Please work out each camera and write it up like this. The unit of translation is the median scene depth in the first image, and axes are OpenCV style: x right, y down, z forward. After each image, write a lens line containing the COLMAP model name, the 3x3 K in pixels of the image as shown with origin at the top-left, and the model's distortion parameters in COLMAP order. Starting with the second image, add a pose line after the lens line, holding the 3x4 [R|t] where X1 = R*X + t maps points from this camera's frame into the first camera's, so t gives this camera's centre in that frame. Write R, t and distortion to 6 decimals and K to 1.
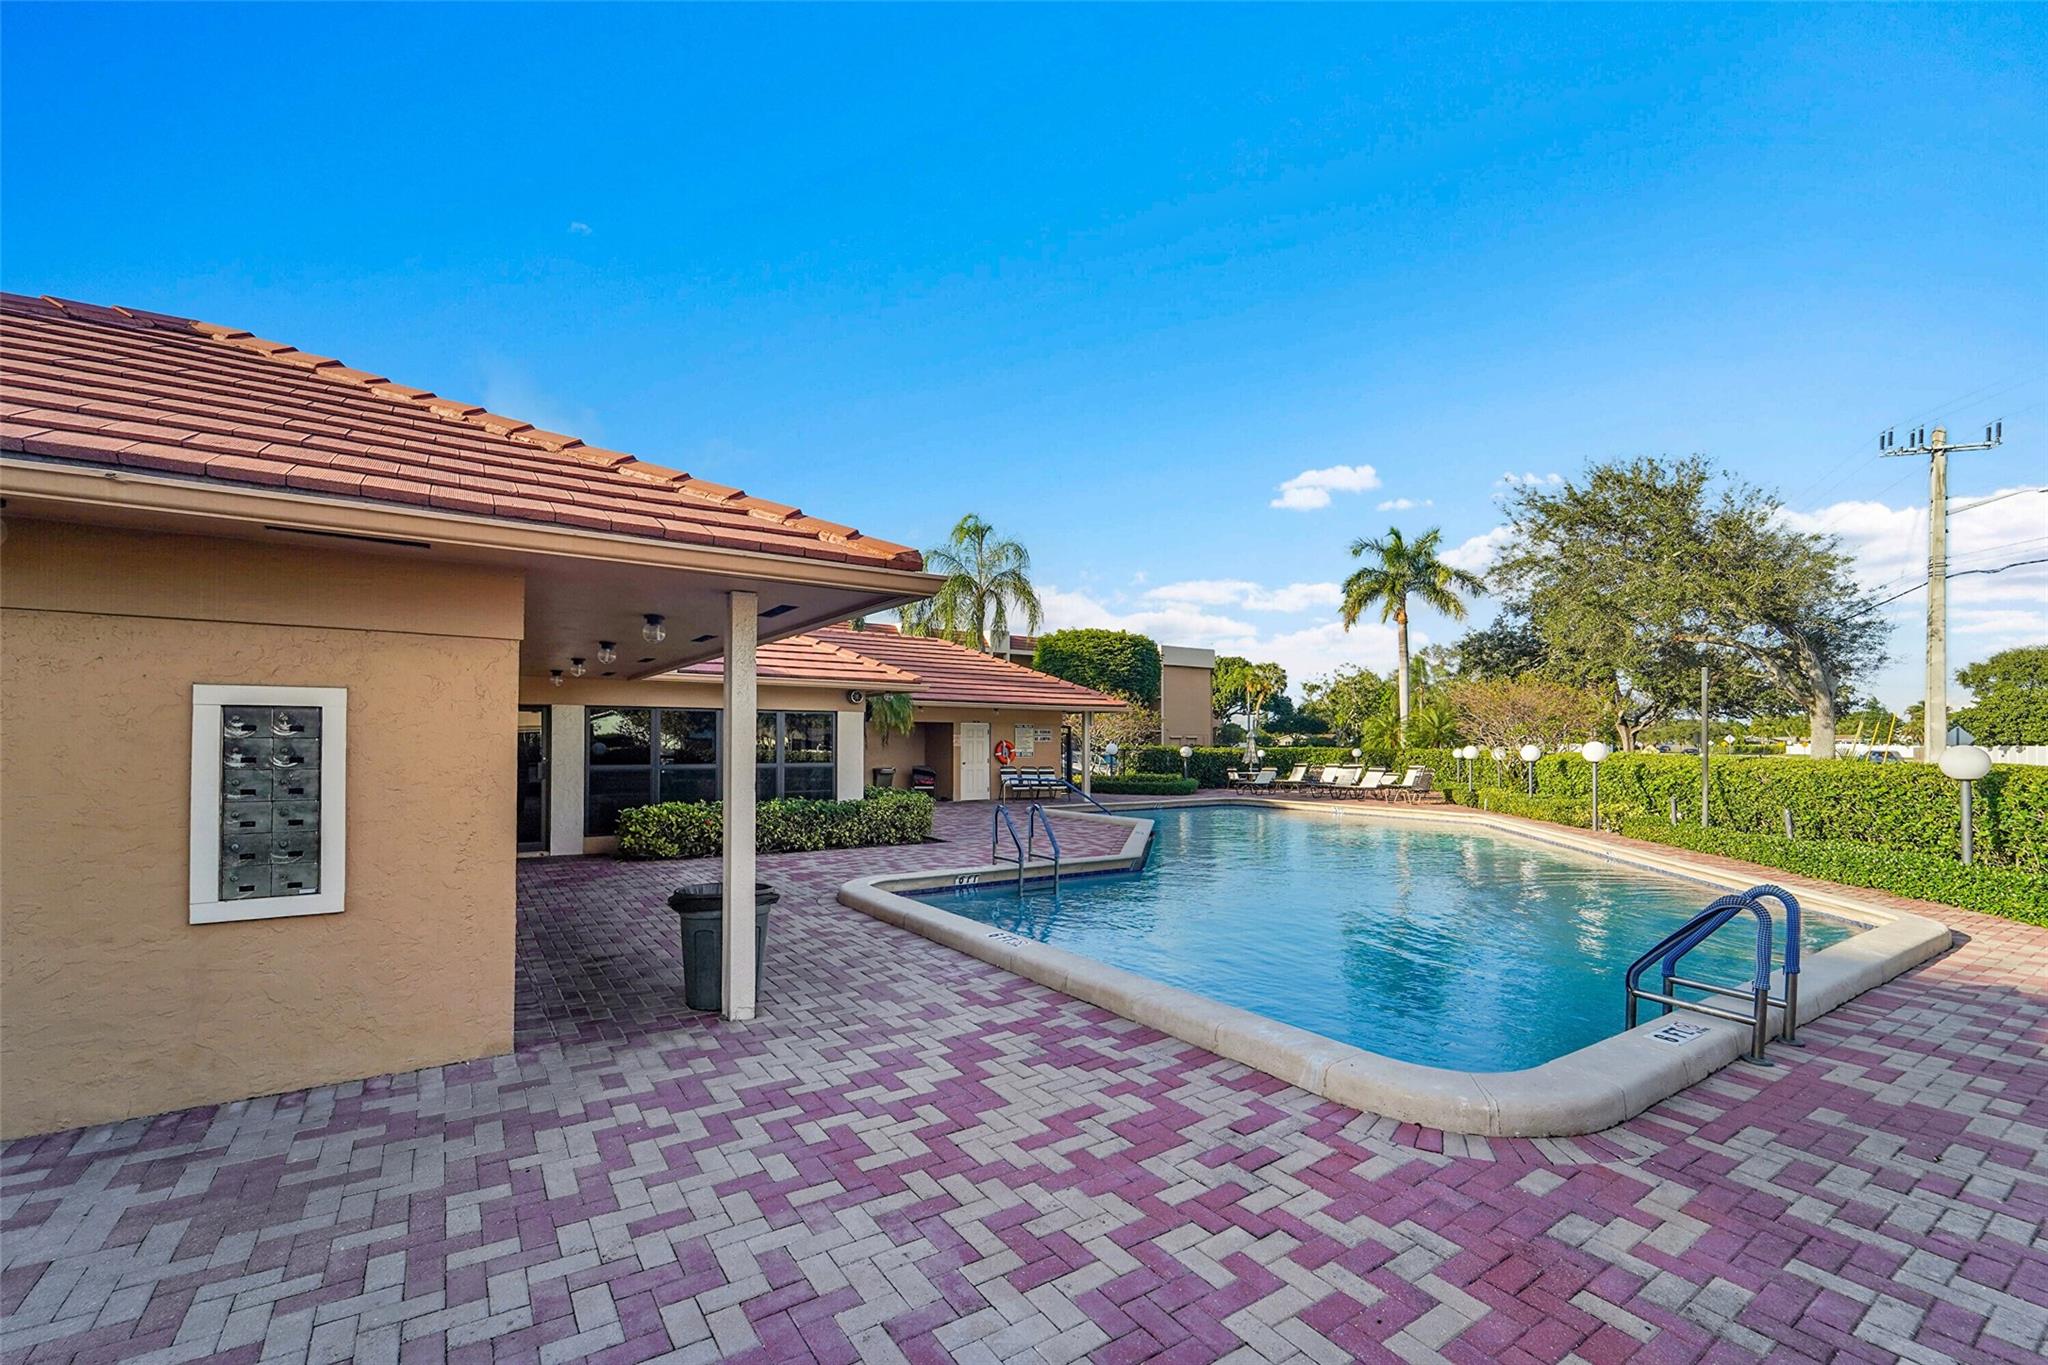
lens RADIAL K [[867.6, 0, 1019.3], [0, 867.6, 734.4], [0, 0, 1]] dist [-0.001337, -0.000504]
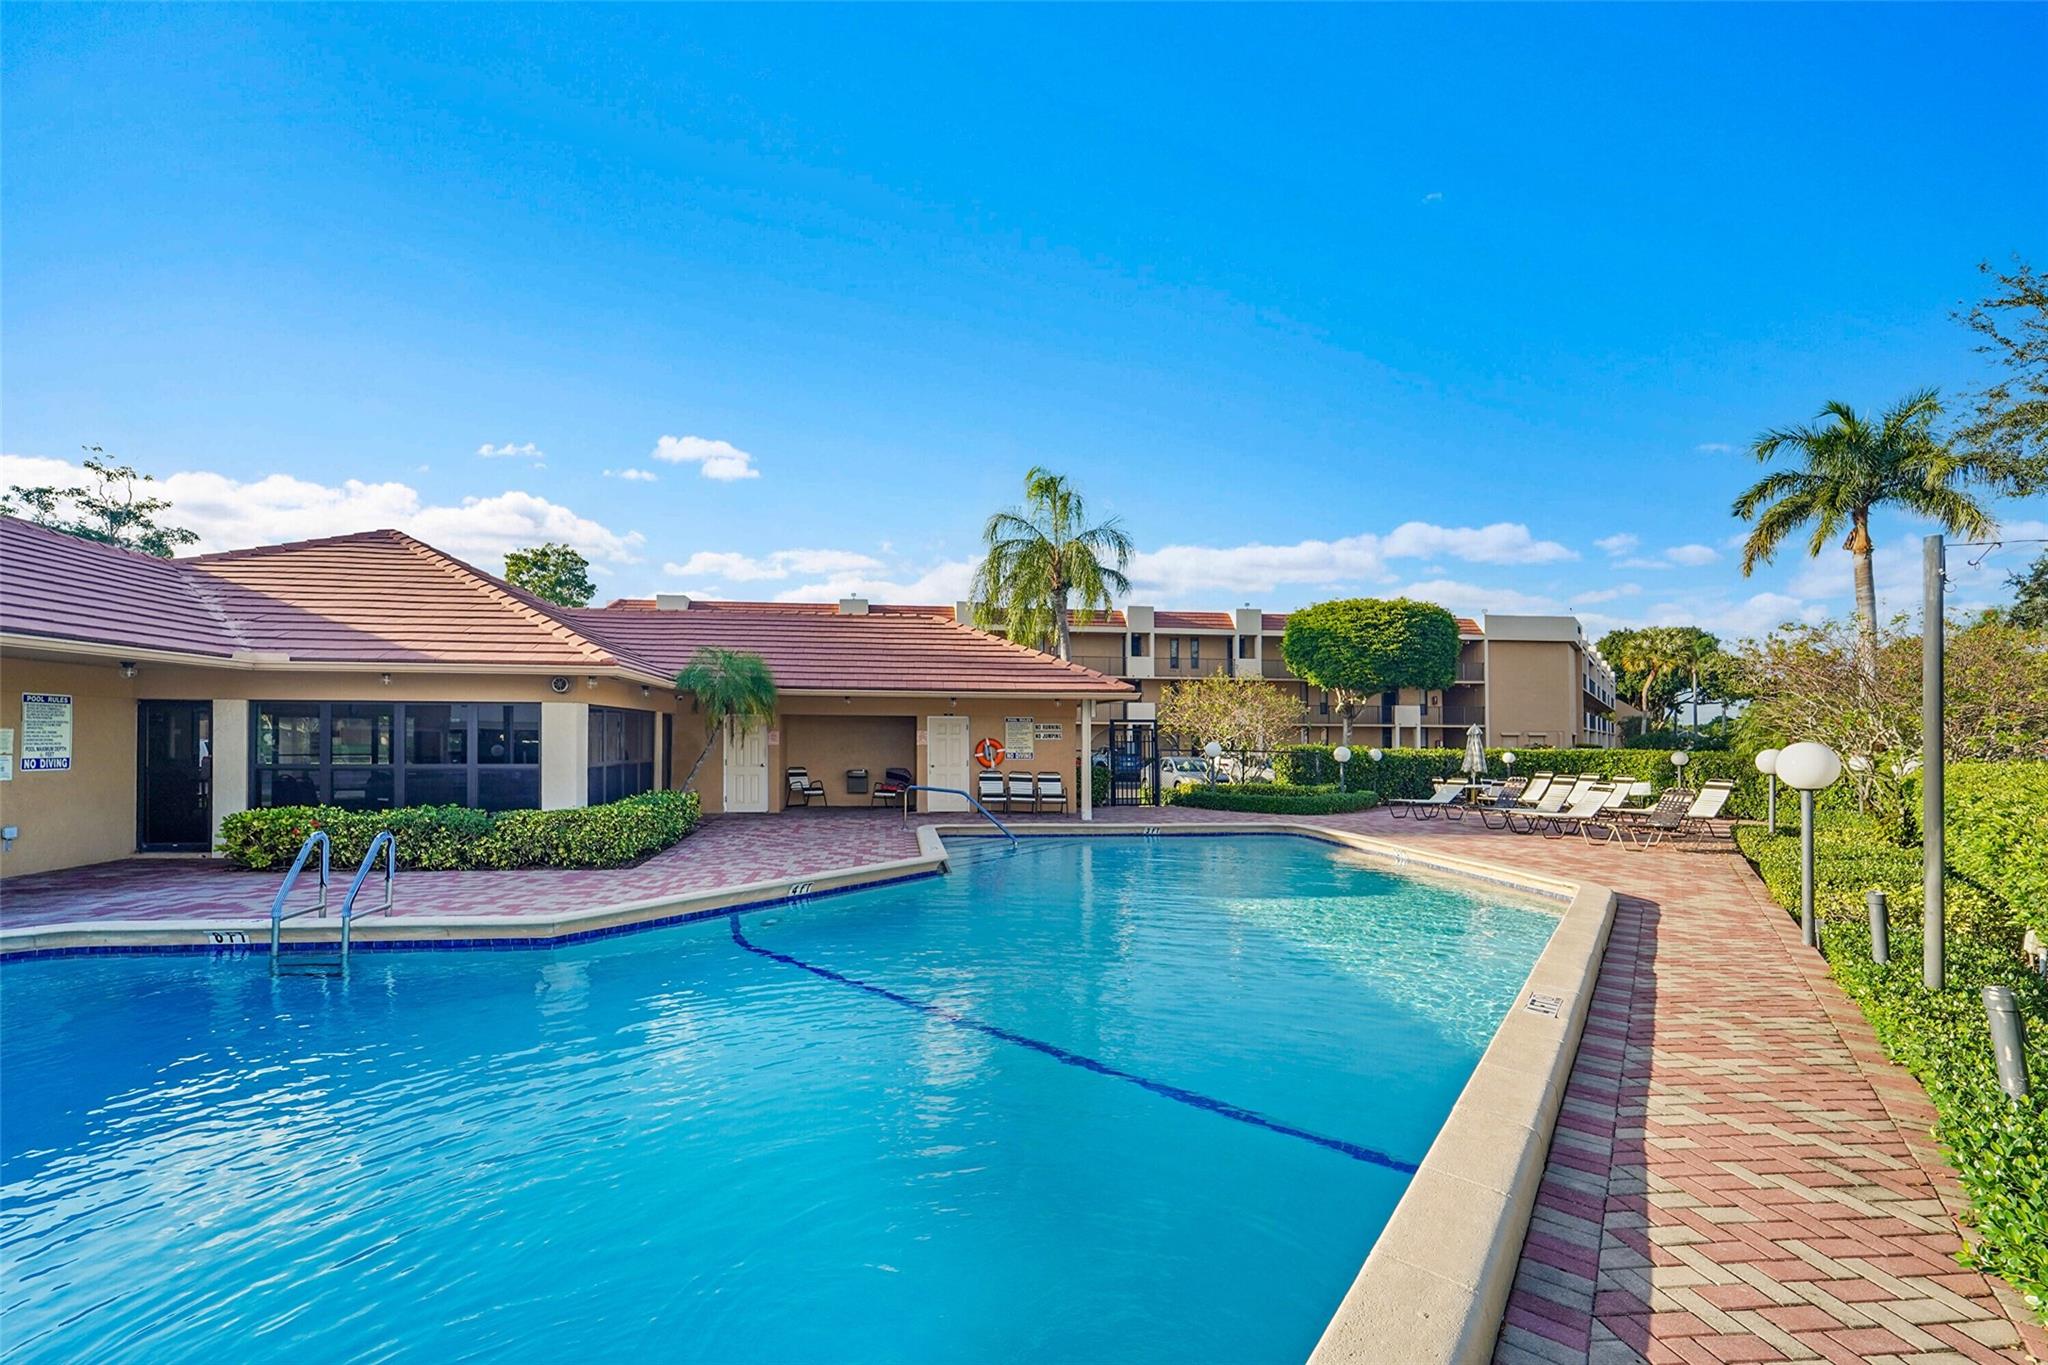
lens RADIAL K [[867.6, 0, 1019.3], [0, 867.6, 734.4], [0, 0, 1]] dist [-0.001337, -0.000504]
pose [[0.886364, -0.002413, -0.462982, 0.287569], [0.003272, 0.999994, 0.001053, 0.002189], [0.462977, -0.002448, 0.886367, 0.238042]]
